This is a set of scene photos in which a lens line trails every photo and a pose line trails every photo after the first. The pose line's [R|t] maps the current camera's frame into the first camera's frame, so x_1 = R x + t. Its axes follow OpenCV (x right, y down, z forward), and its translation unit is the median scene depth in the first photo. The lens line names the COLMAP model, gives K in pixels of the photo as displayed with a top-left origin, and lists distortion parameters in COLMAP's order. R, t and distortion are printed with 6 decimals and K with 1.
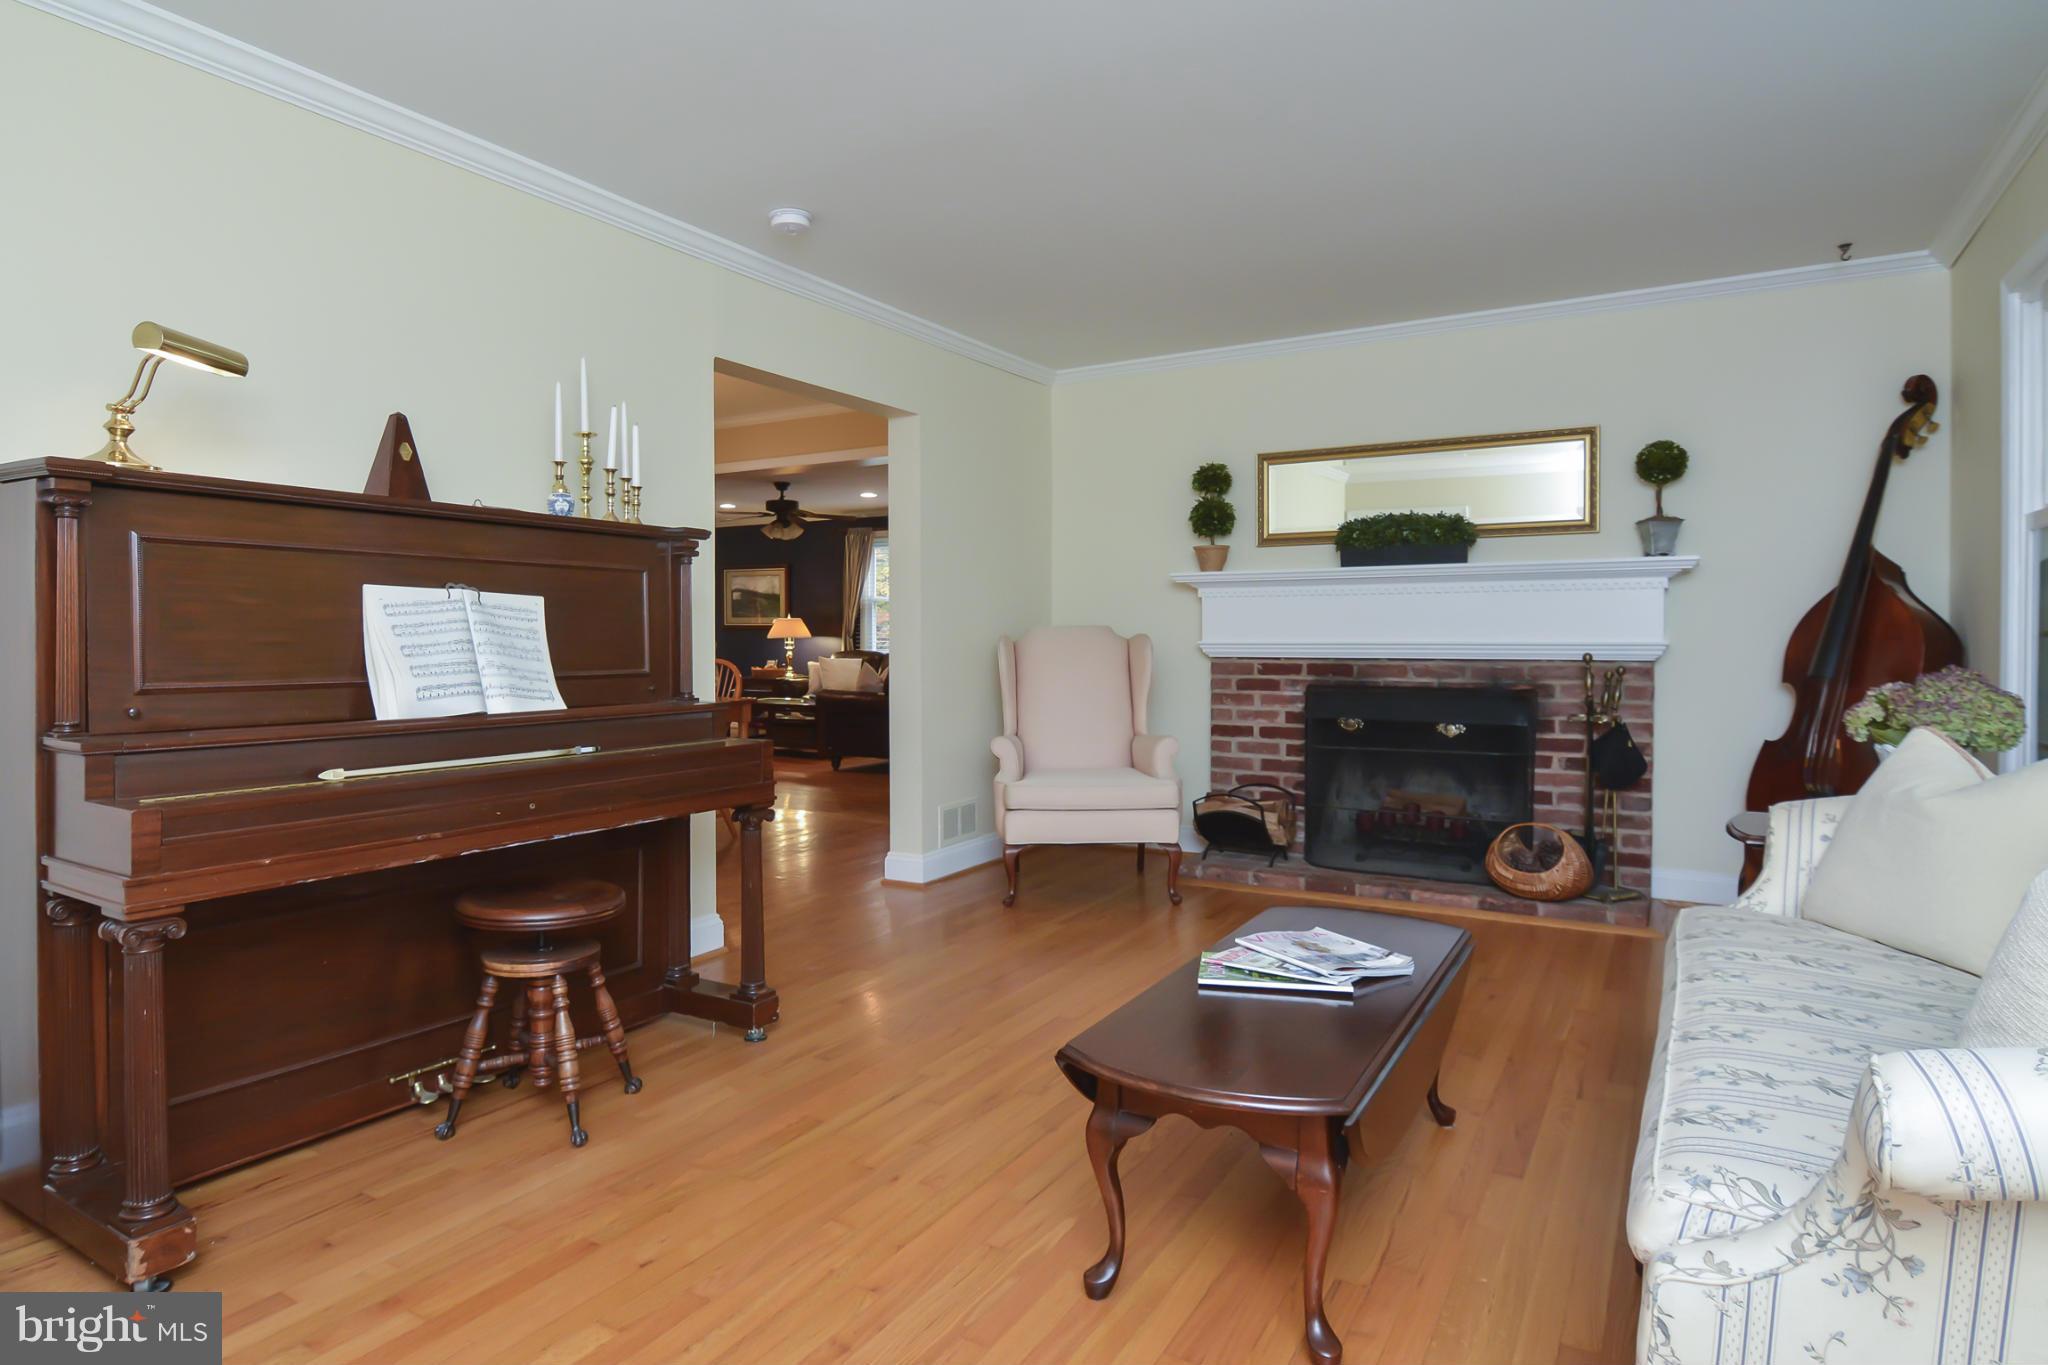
lens RADIAL K [[1134.6, 0, 1024.0], [0, 1134.6, 682.5], [0, 0, 1]] dist [0.005246, 0.000966]
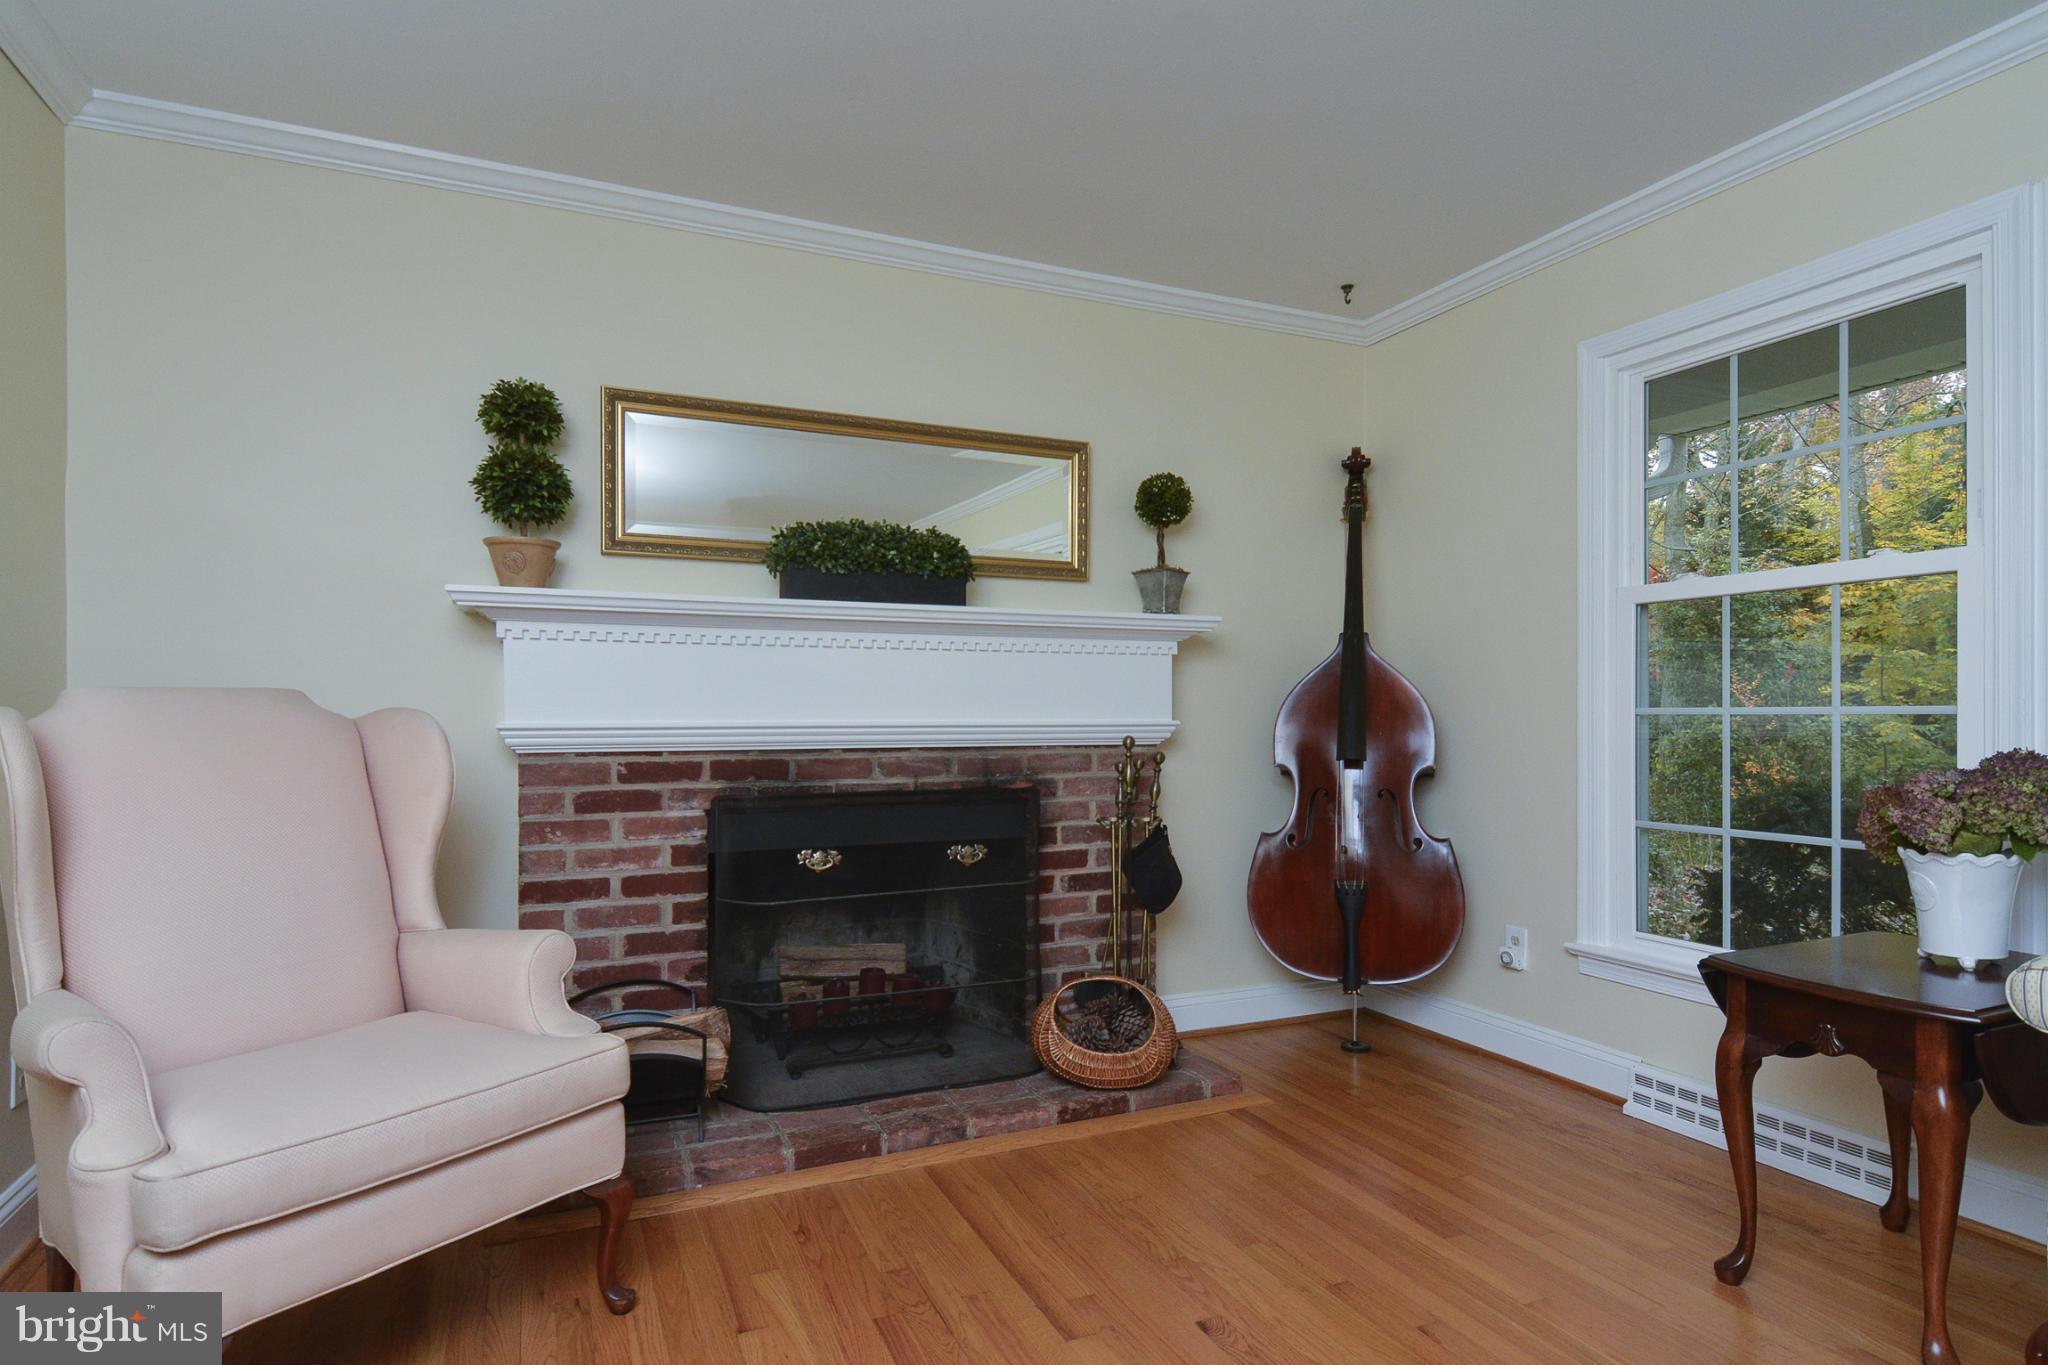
lens RADIAL K [[1077.2, 0, 1024.7], [0, 1077.2, 715.6], [0, 0, 1]] dist [0.000571, -0.000237]
pose [[0.582124, -0.000637, 0.813100, -0.106480], [0.033042, 0.999192, -0.022873, -0.021730], [-0.812428, 0.040181, 0.581675, 0.541838]]
